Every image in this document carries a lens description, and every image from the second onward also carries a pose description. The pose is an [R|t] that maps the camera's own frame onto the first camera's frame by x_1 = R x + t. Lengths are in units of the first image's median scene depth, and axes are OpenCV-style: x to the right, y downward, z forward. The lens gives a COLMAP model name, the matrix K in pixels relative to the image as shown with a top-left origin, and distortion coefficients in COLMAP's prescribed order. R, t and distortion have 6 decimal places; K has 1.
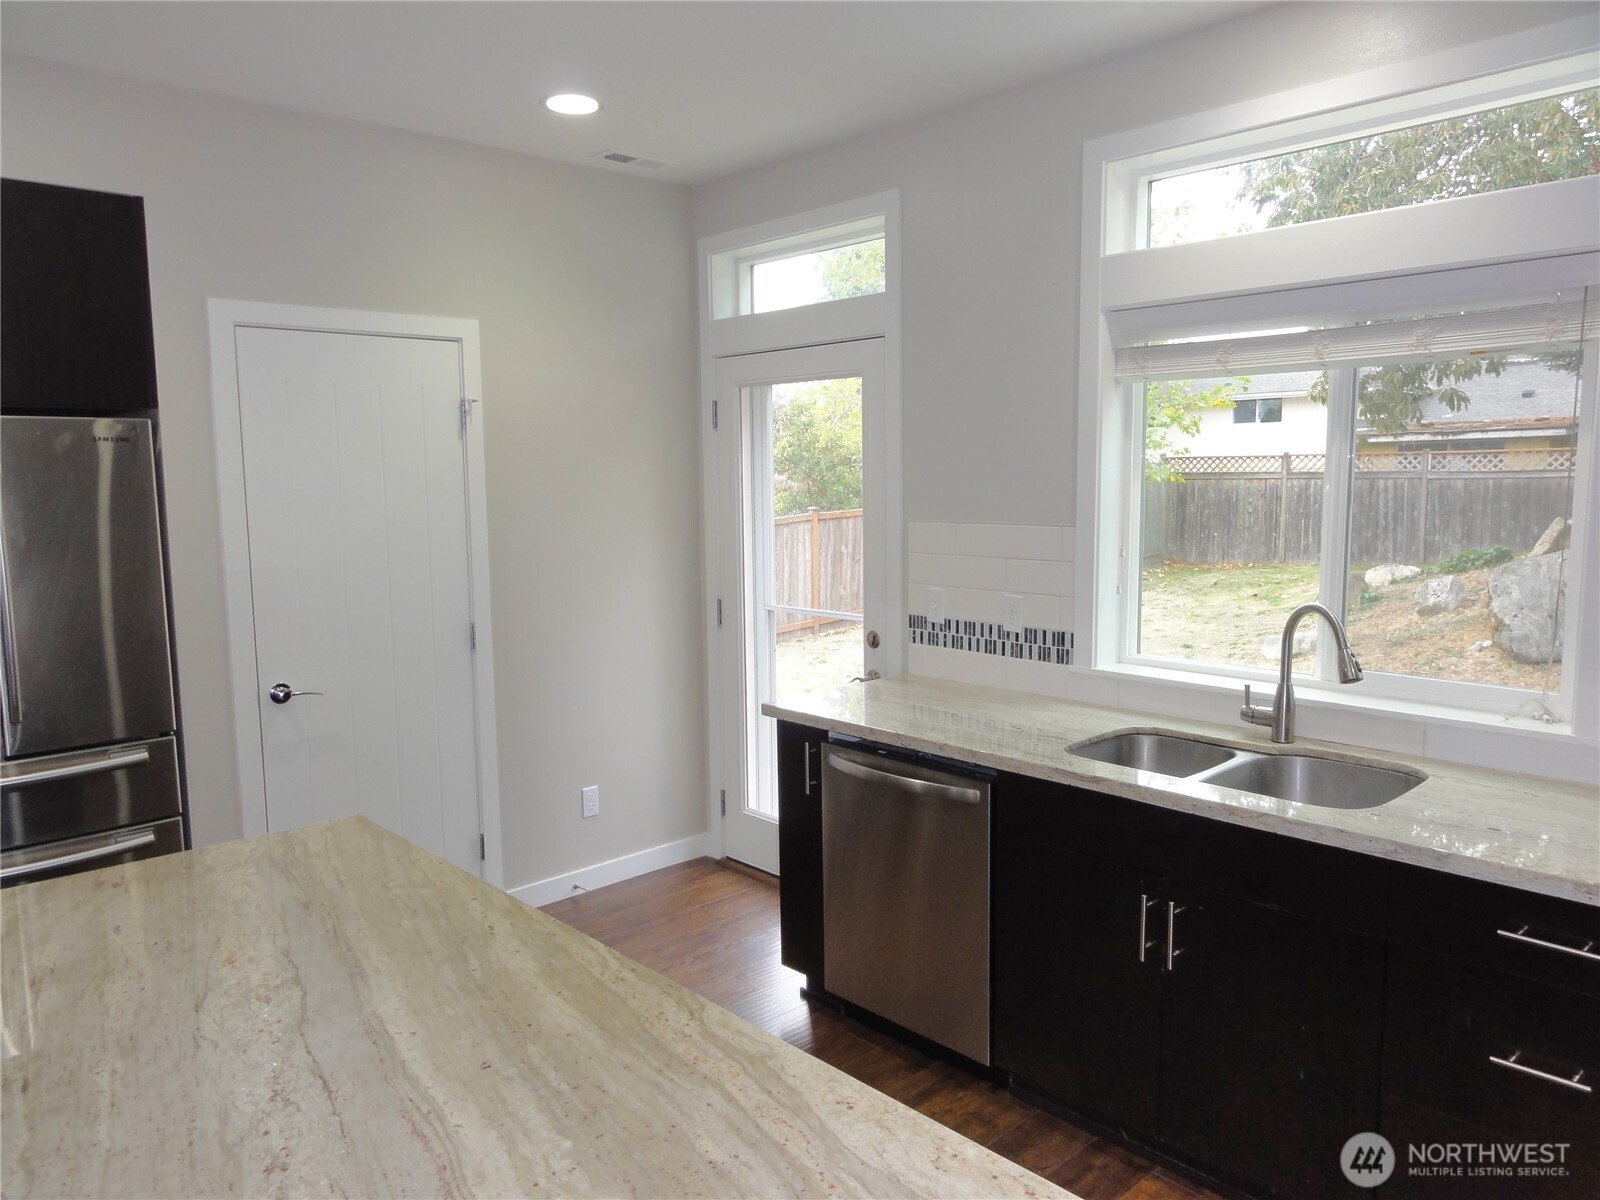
lens RADIAL K [[1127.7, 0, 800.0], [0, 1127.7, 600.0], [0, 0, 1]] dist [0.002324, -0.000443]
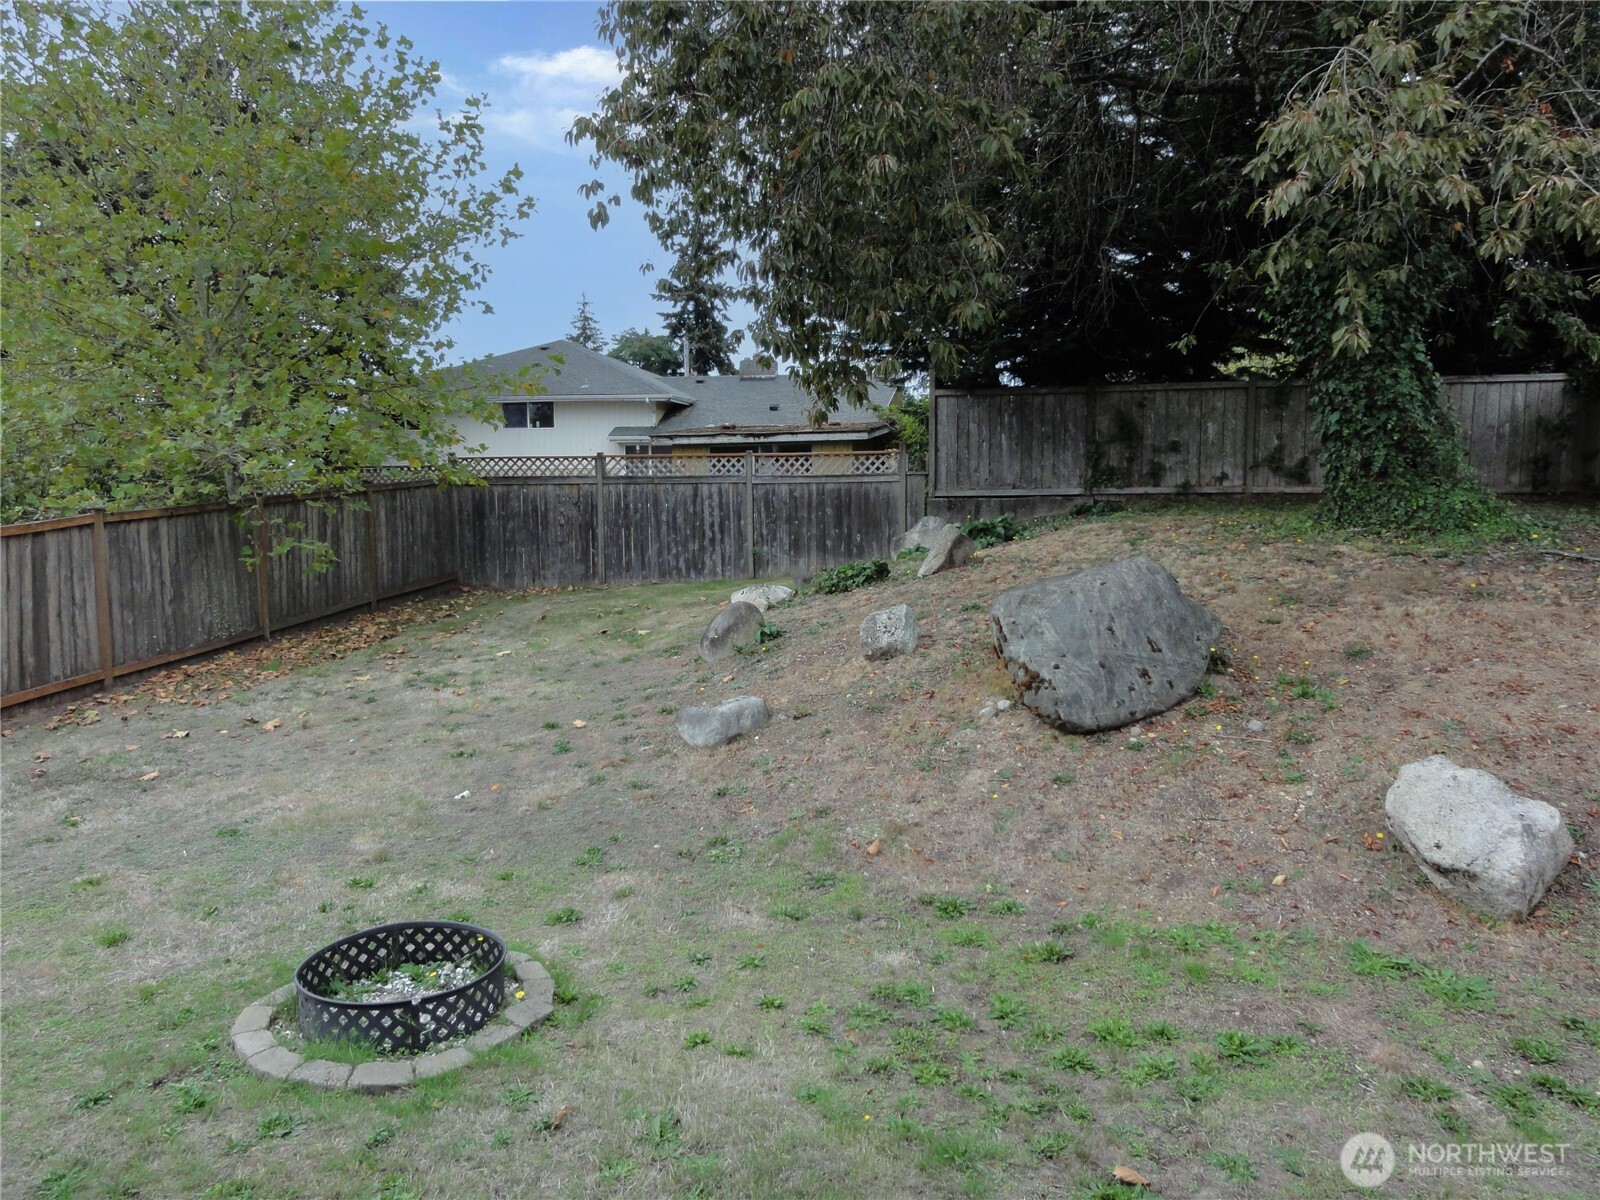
lens RADIAL K [[1127.7, 0, 800.0], [0, 1127.7, 600.0], [0, 0, 1]] dist [0.002324, -0.000443]
pose [[0.800493, -0.057863, 0.596543, 0.045088], [0.064804, 0.997850, 0.009828, -0.021015], [-0.595828, 0.030791, 0.802521, 0.254494]]
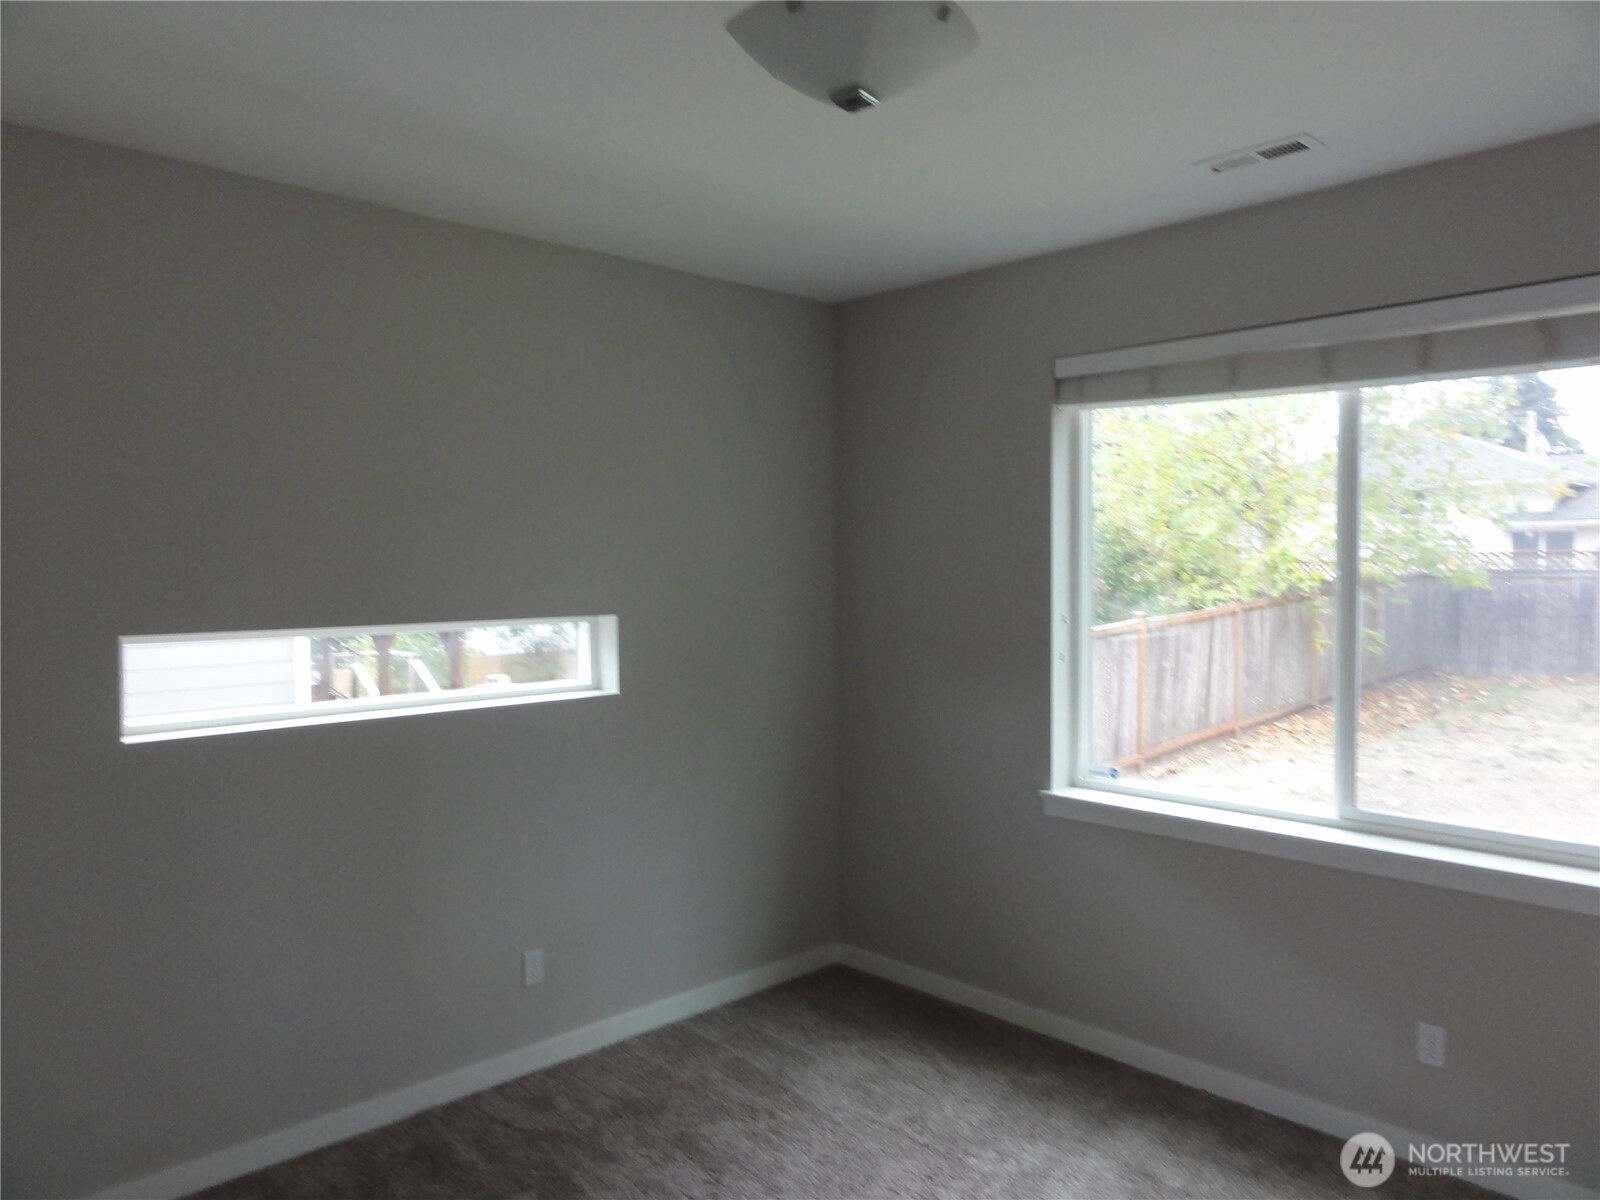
lens RADIAL K [[1127.7, 0, 800.0], [0, 1127.7, 600.0], [0, 0, 1]] dist [0.002324, -0.000443]
pose [[0.999610, 0.001912, 0.027866, -0.211206], [0.000467, 0.996373, -0.085097, -0.019783], [-0.027928, 0.085077, 0.995983, 0.181567]]
